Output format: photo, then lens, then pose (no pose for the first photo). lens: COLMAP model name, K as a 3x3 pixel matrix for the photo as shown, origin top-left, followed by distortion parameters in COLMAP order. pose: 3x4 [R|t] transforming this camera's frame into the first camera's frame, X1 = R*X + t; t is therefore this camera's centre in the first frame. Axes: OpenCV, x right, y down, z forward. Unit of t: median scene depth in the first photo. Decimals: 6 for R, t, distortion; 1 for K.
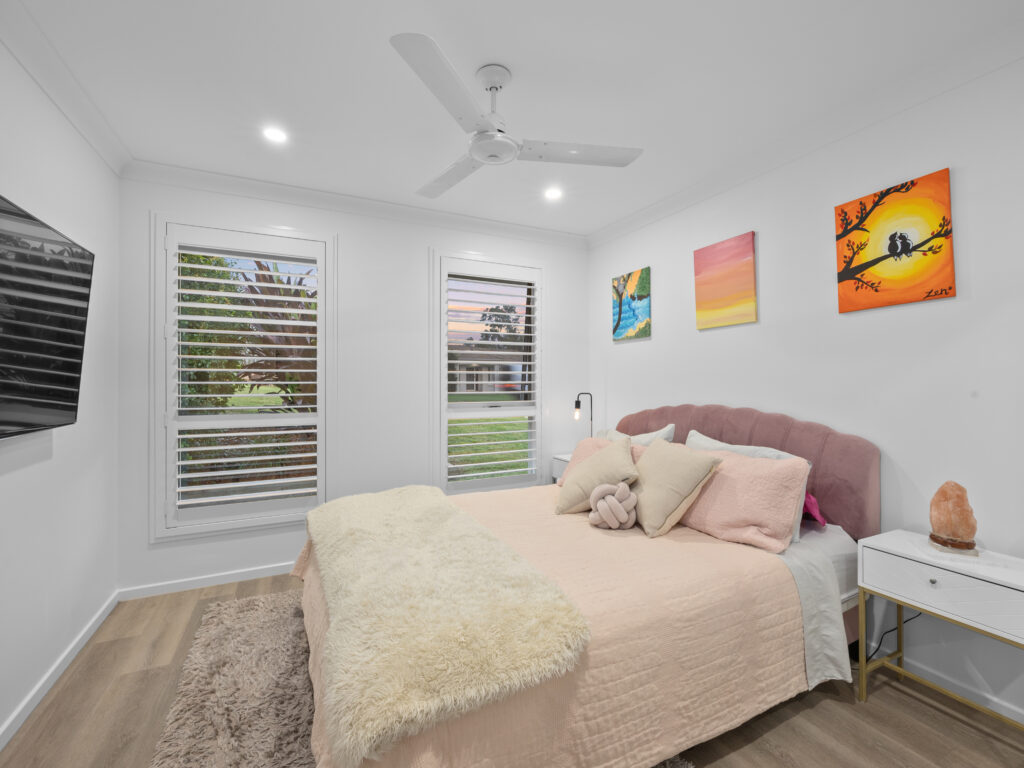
lens RADIAL K [[445.7, 0, 511.2], [0, 445.7, 377.1], [0, 0, 1]] dist [-0.001581, 0.000110]
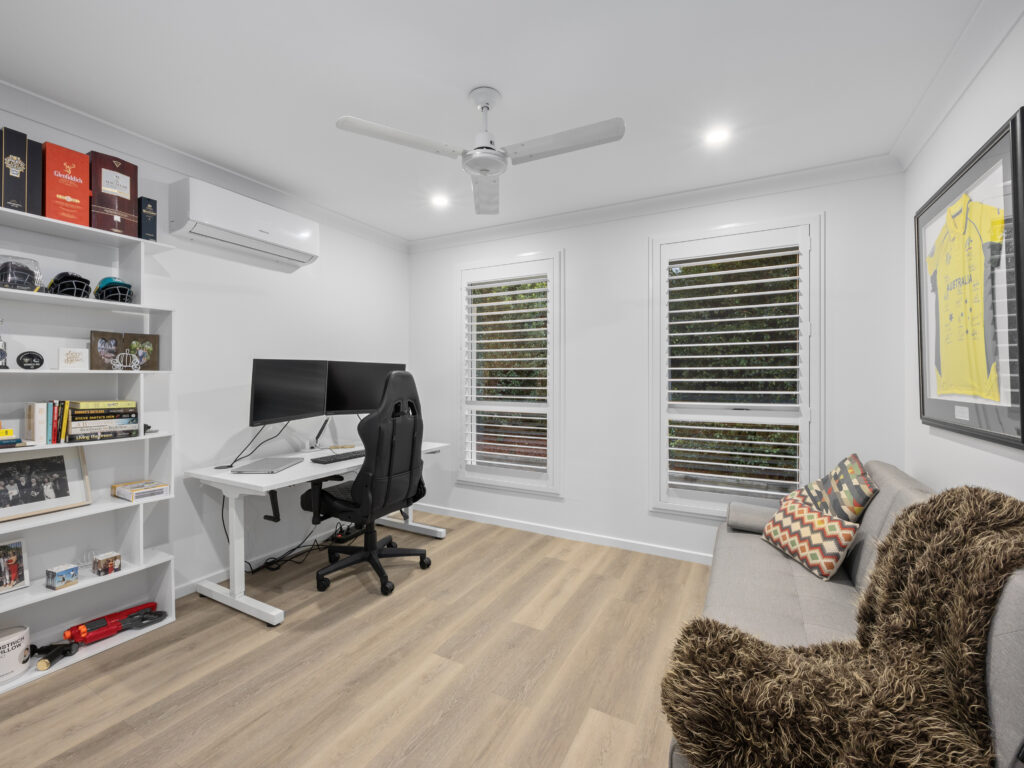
lens RADIAL K [[445.7, 0, 510.2], [0, 445.7, 381.5], [0, 0, 1]] dist [-0.001581, 0.000110]
pose [[0.578819, 0.014052, -0.815335, 0.474958], [-0.001746, 0.999871, 0.015994, 0.001253], [0.815454, -0.007834, 0.578769, 0.228656]]
